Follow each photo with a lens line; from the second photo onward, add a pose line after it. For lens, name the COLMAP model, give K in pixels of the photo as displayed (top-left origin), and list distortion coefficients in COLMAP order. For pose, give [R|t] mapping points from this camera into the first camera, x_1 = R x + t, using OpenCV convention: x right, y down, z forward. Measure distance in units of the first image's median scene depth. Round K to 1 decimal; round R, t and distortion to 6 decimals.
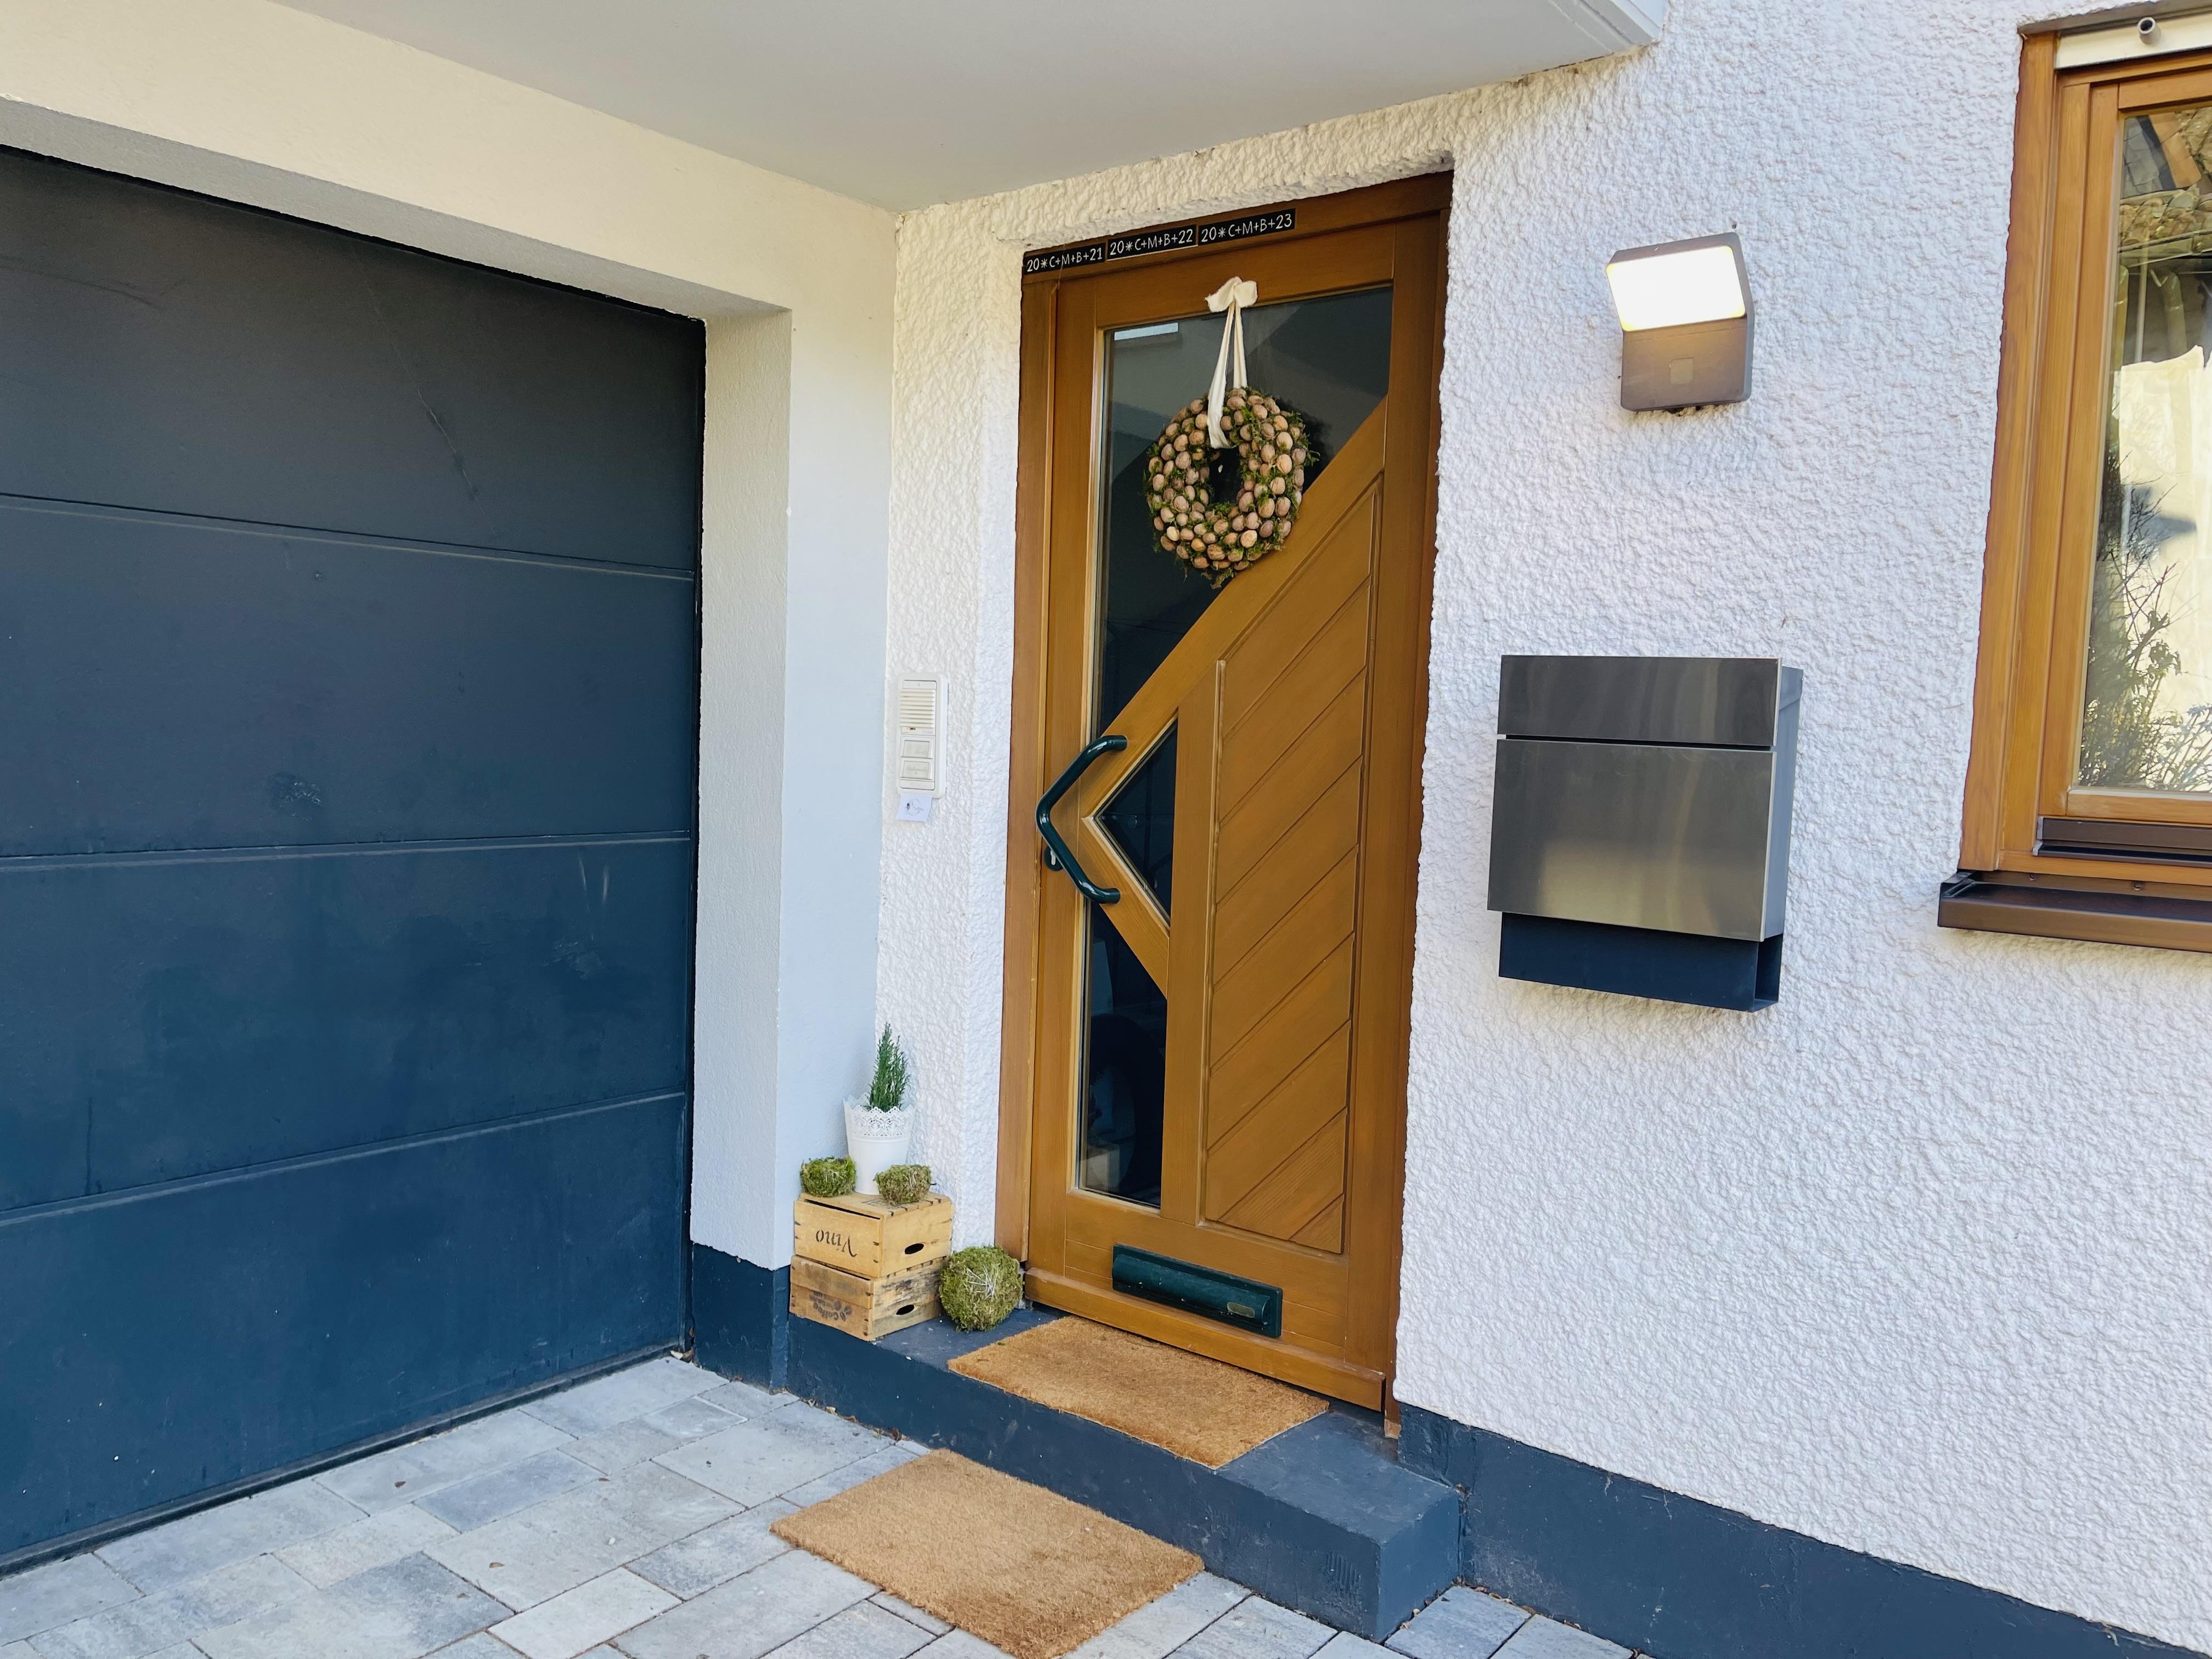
lens RADIAL K [[1606.5, 0, 1106.0], [0, 1606.5, 829.5], [0, 0, 1]] dist [0.063896, -0.075767]
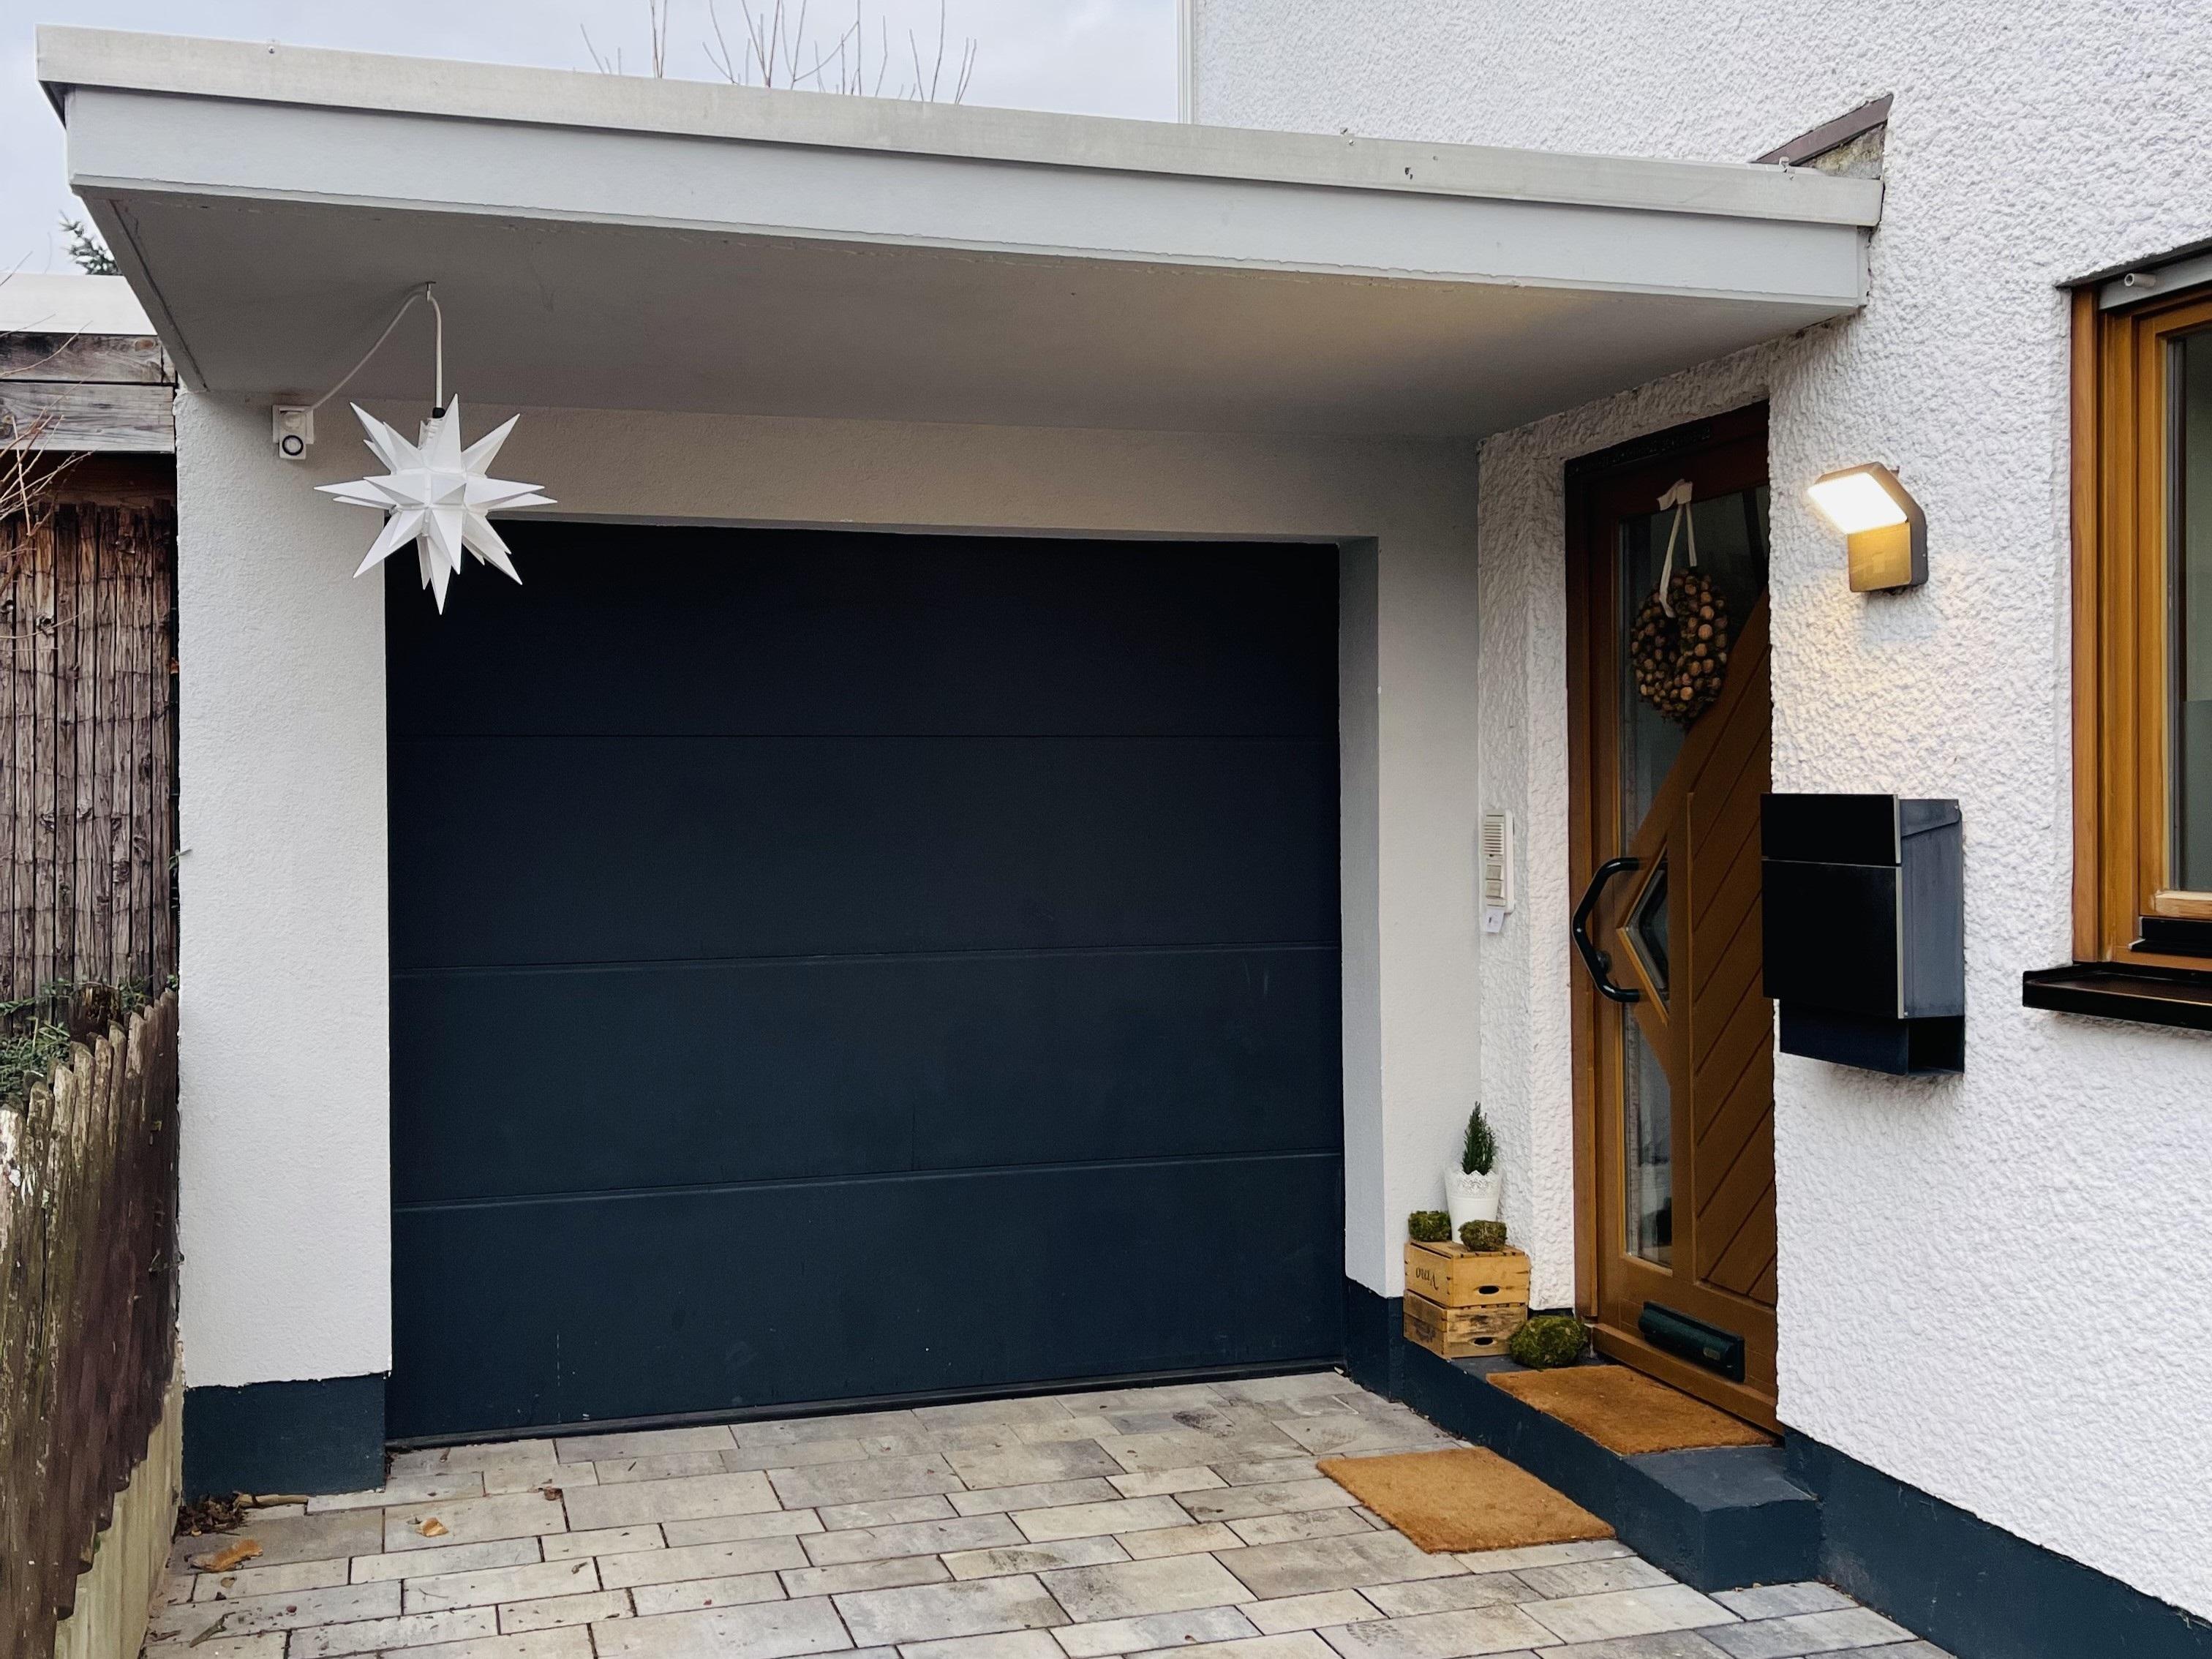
lens RADIAL K [[1684.7, 0, 1106.0], [0, 1684.7, 829.5], [0, 0, 1]] dist [0.009200, -0.002889]
pose [[0.854176, -0.034417, -0.518843, 0.365568], [-0.003789, 0.997369, -0.072398, 0.013043], [0.519969, 0.063807, 0.851798, -0.286511]]
